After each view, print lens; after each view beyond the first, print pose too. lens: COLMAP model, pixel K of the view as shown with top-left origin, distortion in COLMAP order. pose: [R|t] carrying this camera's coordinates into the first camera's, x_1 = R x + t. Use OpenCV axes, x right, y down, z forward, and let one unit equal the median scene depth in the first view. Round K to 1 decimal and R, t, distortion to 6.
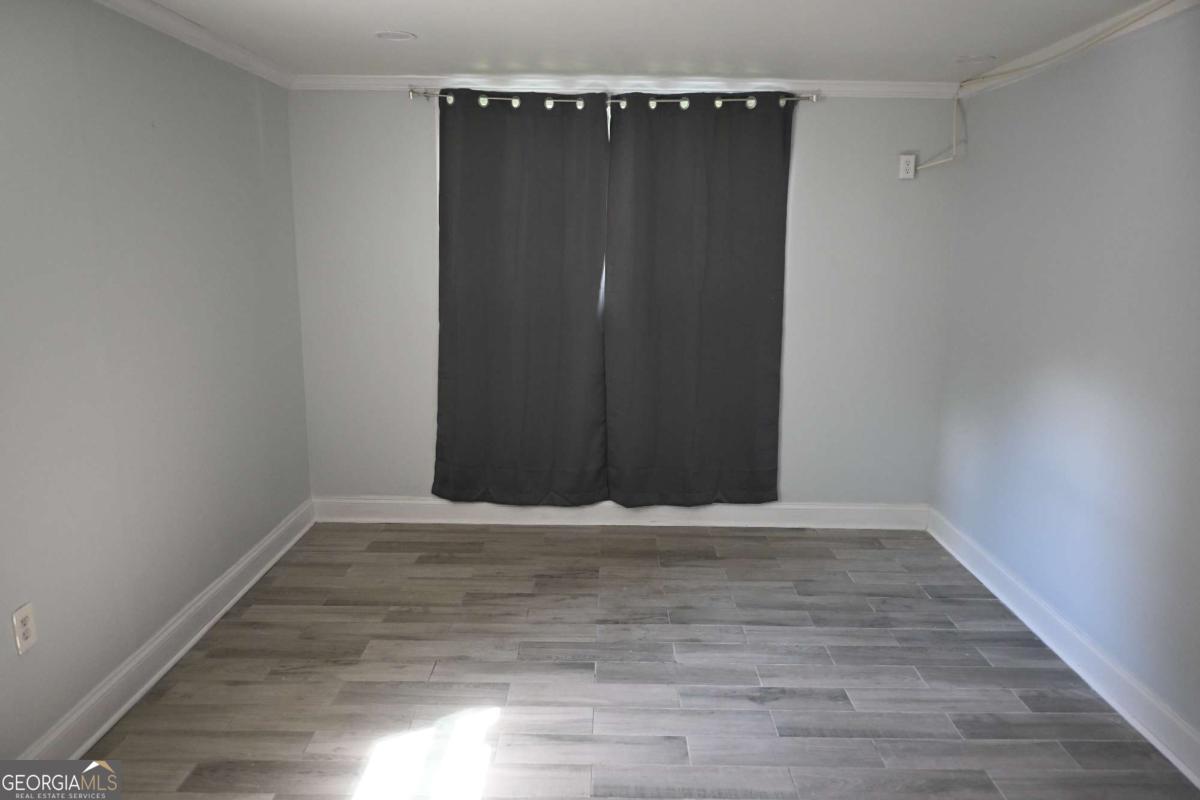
lens RADIAL K [[813.3, 0, 600.0], [0, 813.3, 400.0], [0, 0, 1]] dist [-0.006536, -0.002828]
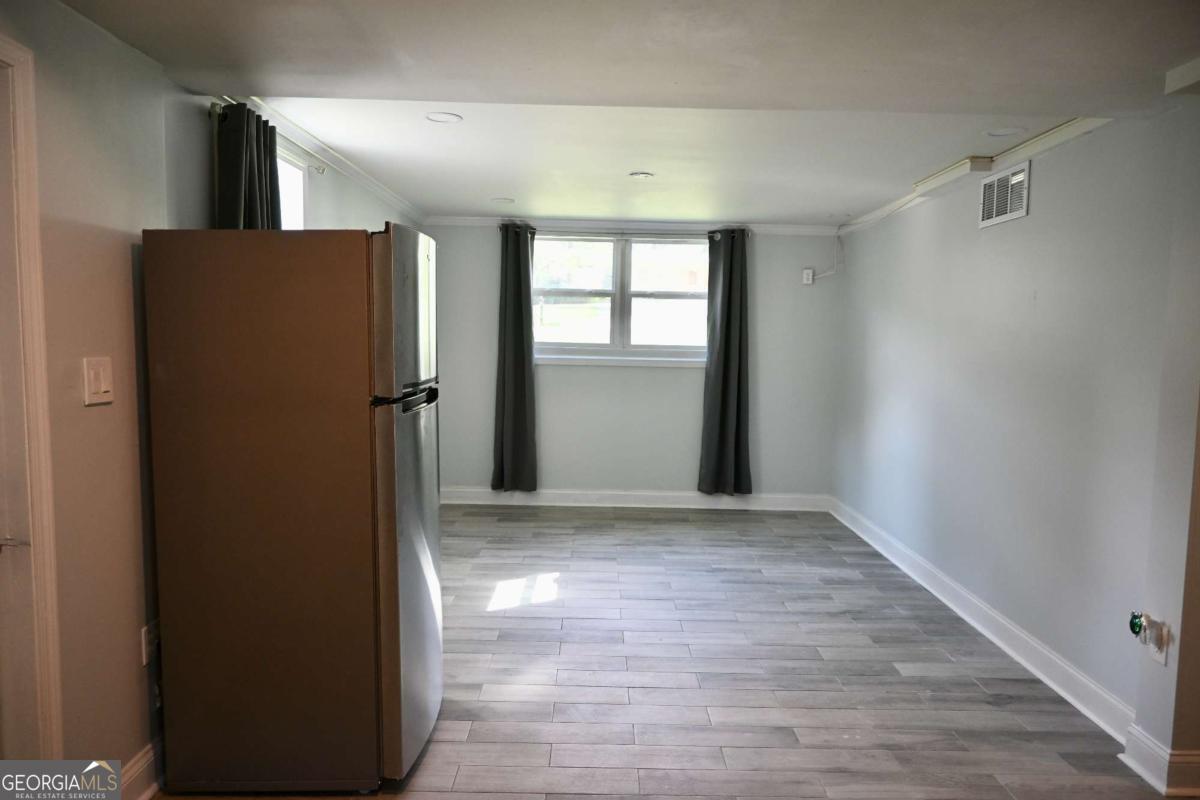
lens RADIAL K [[755.0, 0, 600.0], [0, 755.0, 400.0], [0, 0, 1]] dist [0.001590, 0.000324]
pose [[0.999832, 0.010982, 0.014686, -0.064229], [-0.009357, 0.994270, -0.106483, 0.149100], [-0.015772, 0.106328, 0.994206, -0.570969]]
